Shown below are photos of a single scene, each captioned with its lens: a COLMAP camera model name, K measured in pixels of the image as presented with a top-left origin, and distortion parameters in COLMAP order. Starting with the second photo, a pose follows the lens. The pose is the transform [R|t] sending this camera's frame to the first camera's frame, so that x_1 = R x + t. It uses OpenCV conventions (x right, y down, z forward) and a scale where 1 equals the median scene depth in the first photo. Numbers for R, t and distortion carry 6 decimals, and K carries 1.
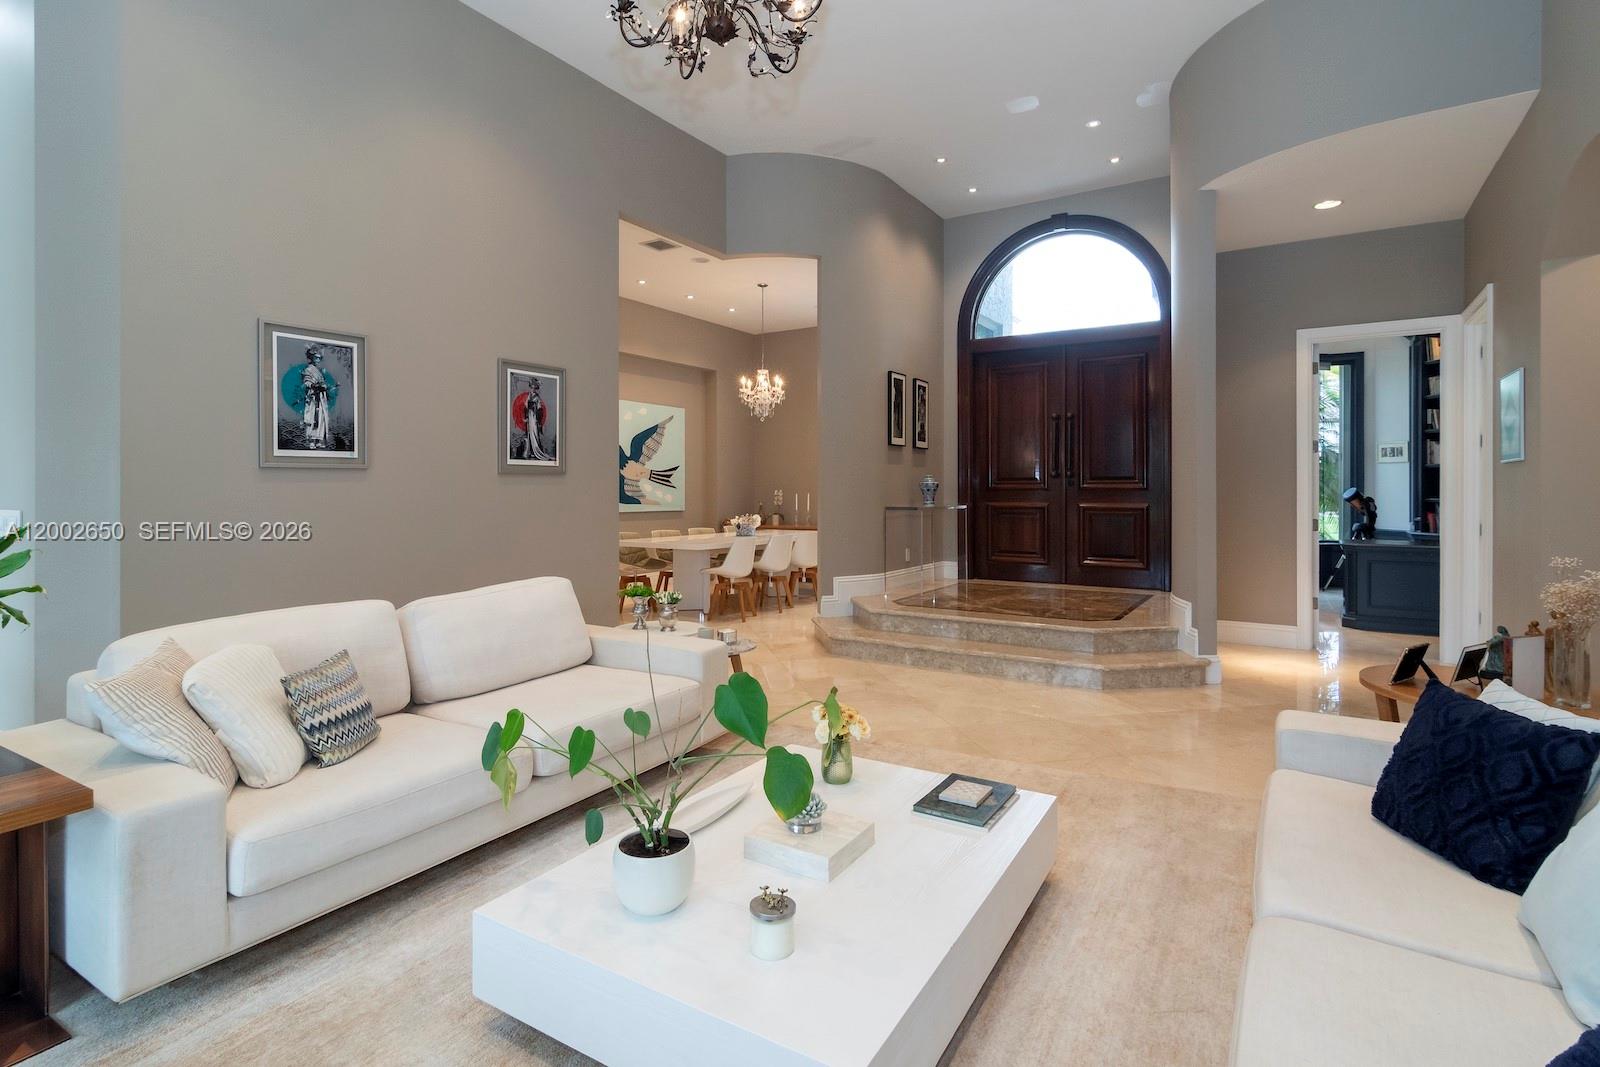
lens RADIAL K [[792.8, 0, 797.1], [0, 792.8, 491.0], [0, 0, 1]] dist [-0.006250, 0.002252]
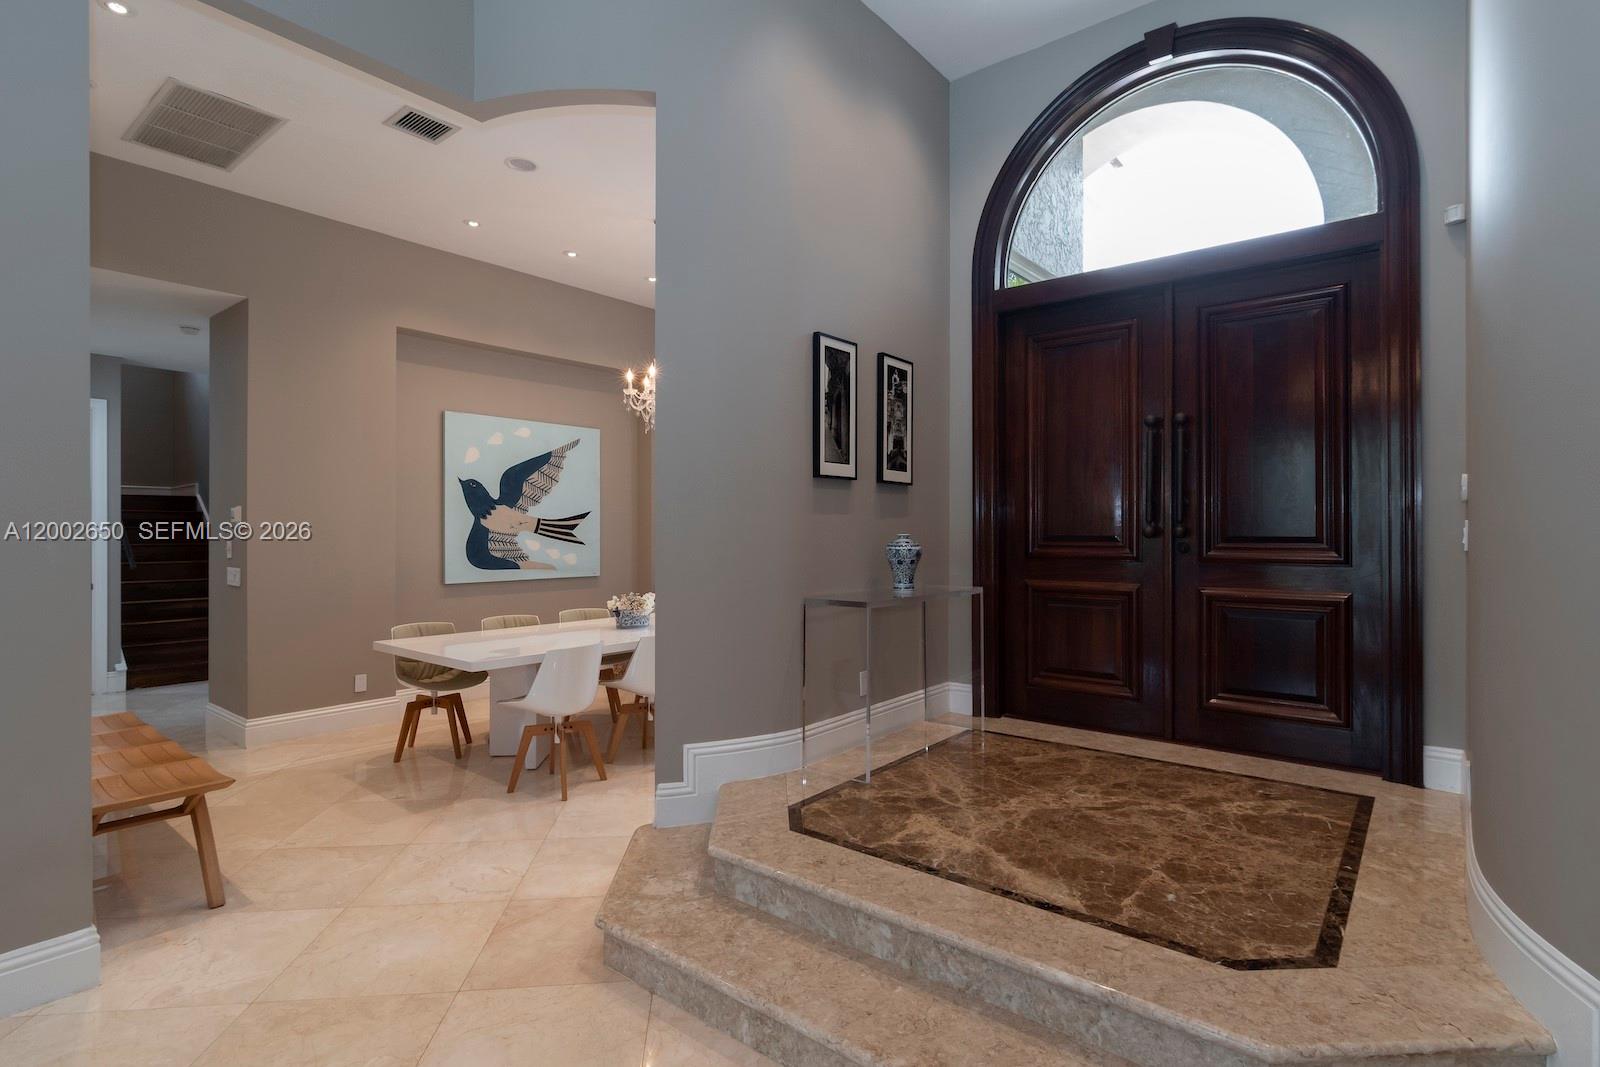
lens RADIAL K [[792.8, 0, 802.5], [0, 792.8, 530.8], [0, 0, 1]] dist [-0.006250, 0.002252]
pose [[0.994389, -0.000554, -0.105780, 0.143842], [0.000662, 0.999999, 0.000985, -0.020634], [0.105780, -0.001050, 0.994389, 0.432323]]
